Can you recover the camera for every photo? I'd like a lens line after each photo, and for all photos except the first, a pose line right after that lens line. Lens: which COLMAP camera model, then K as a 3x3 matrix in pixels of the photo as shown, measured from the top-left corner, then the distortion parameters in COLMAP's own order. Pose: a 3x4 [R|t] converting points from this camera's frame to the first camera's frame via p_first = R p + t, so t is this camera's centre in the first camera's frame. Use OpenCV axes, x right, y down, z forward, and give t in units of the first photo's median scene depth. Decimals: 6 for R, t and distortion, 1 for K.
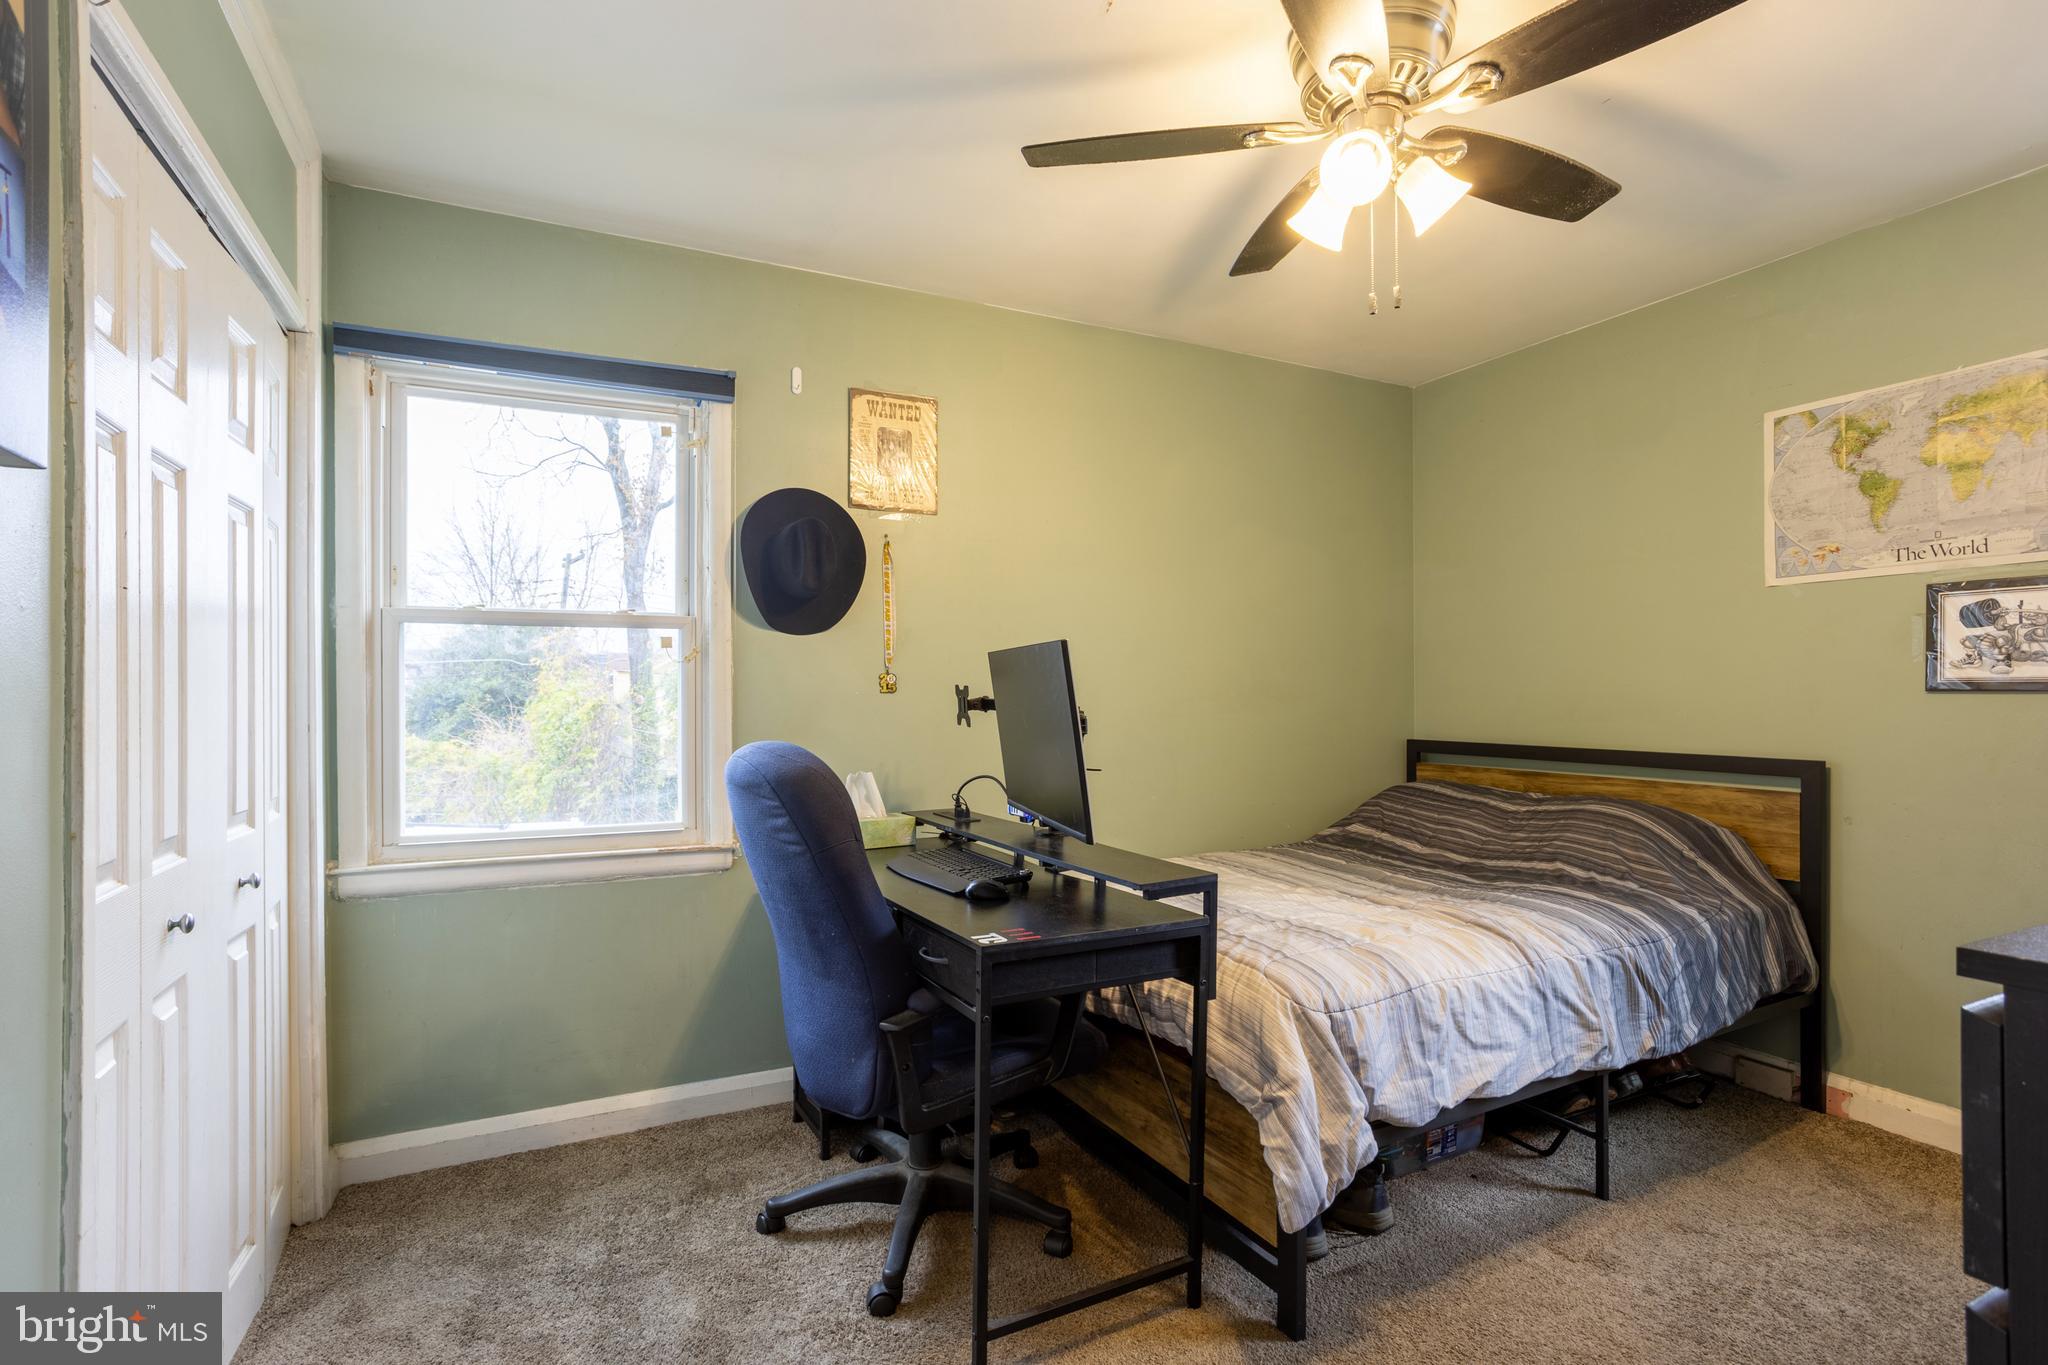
lens RADIAL K [[989.9, 0, 1030.0], [0, 989.9, 690.4], [0, 0, 1]] dist [-0.046995, 0.033401]
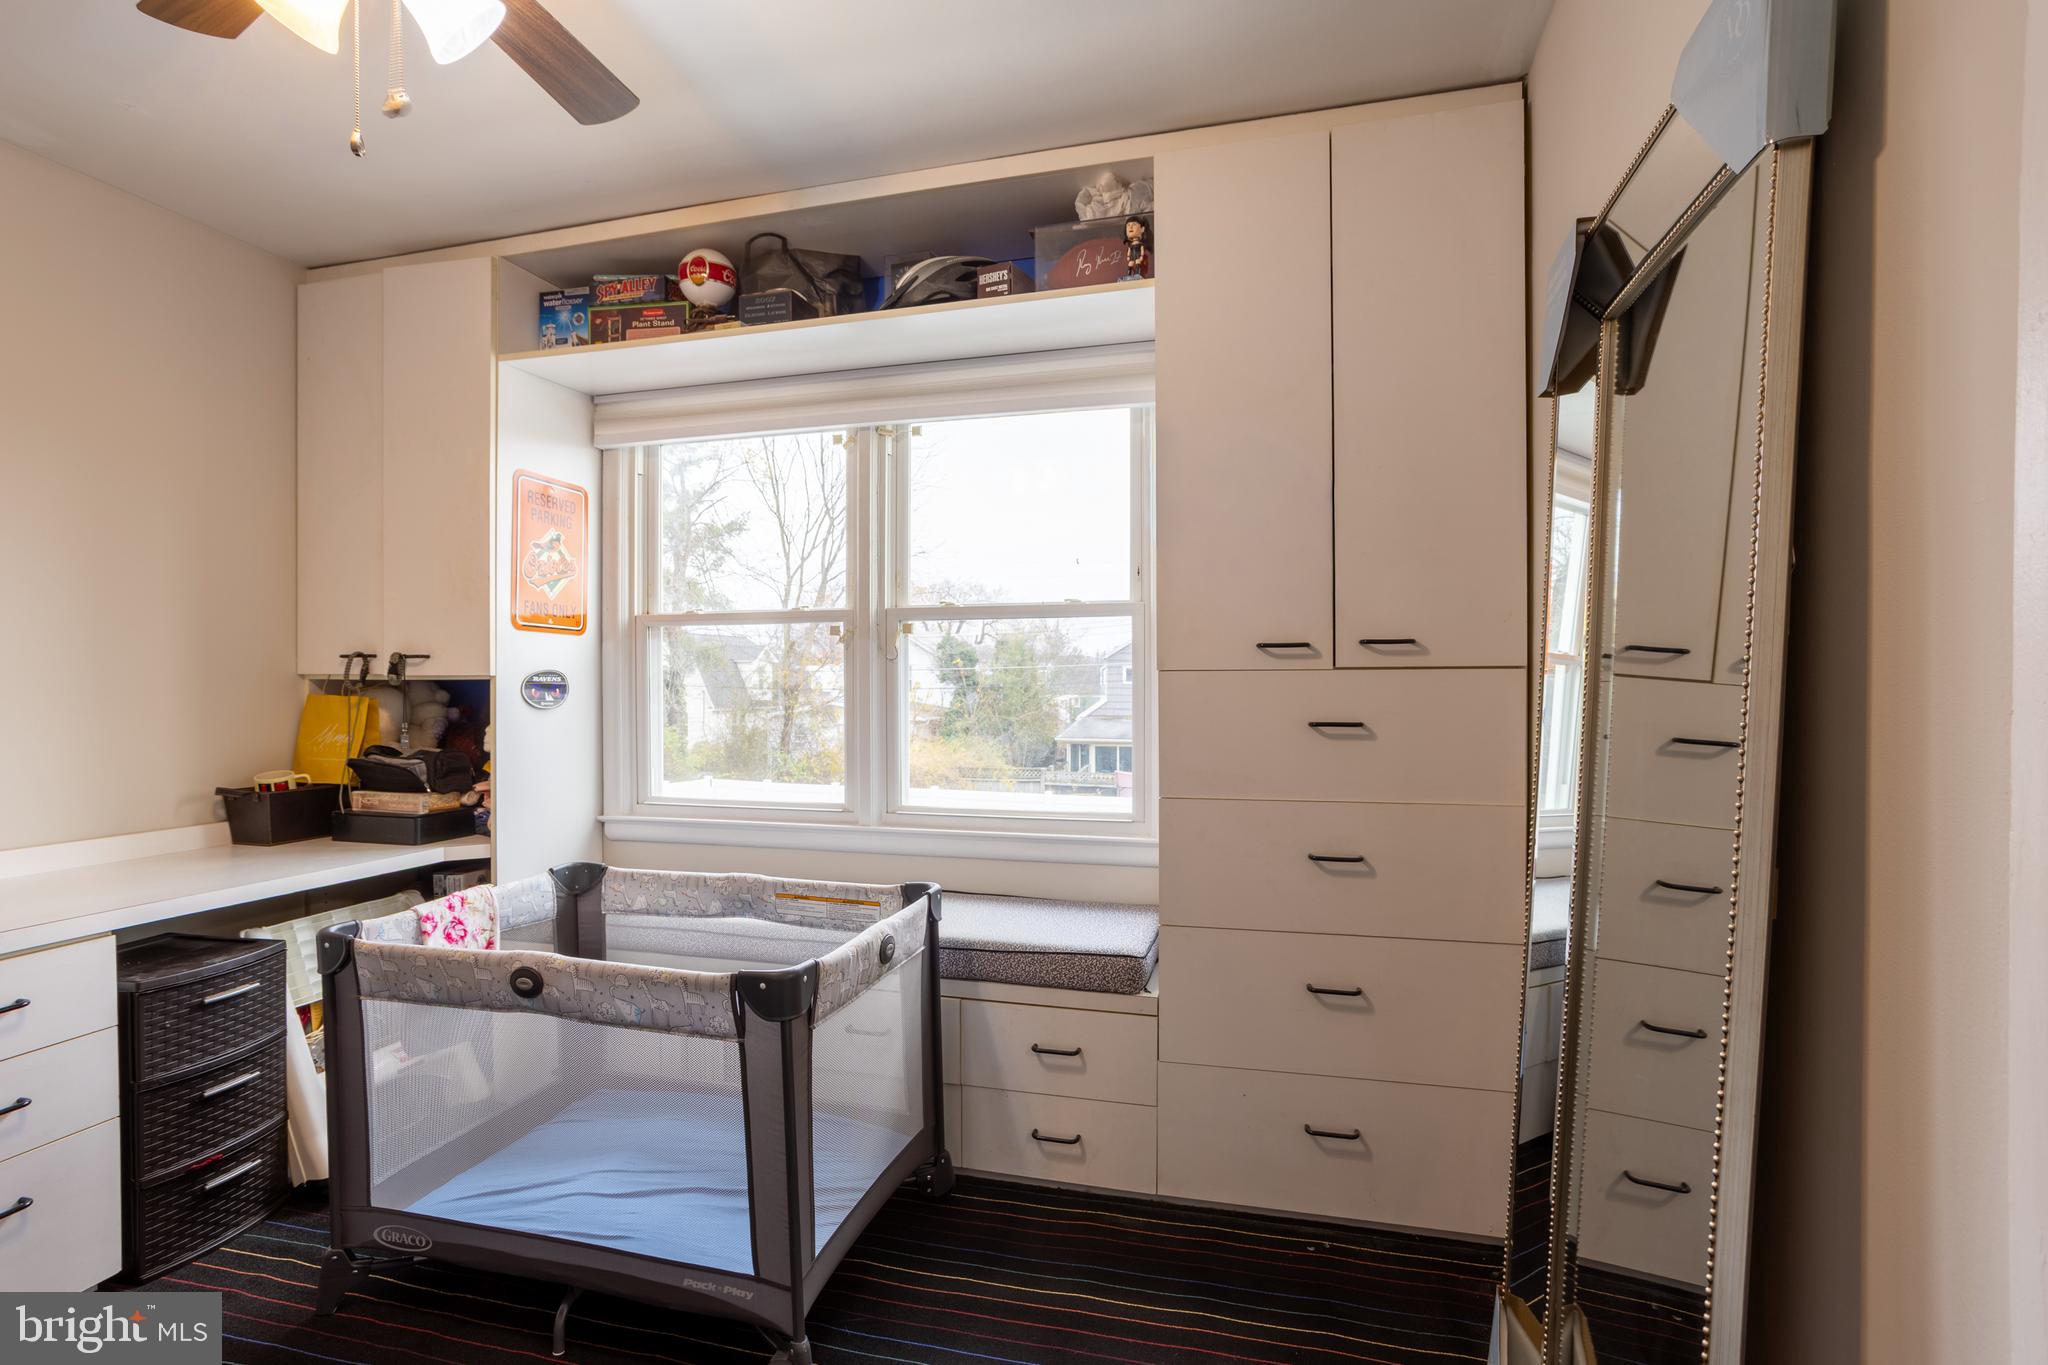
lens RADIAL K [[989.9, 0, 1030.0], [0, 989.9, 690.4], [0, 0, 1]] dist [-0.046995, 0.033401]
pose [[0.750231, 0.011931, -0.661068, 0.507644], [-0.000526, 0.999848, 0.017449, -0.006755], [0.661176, -0.012743, 0.750123, 0.319354]]
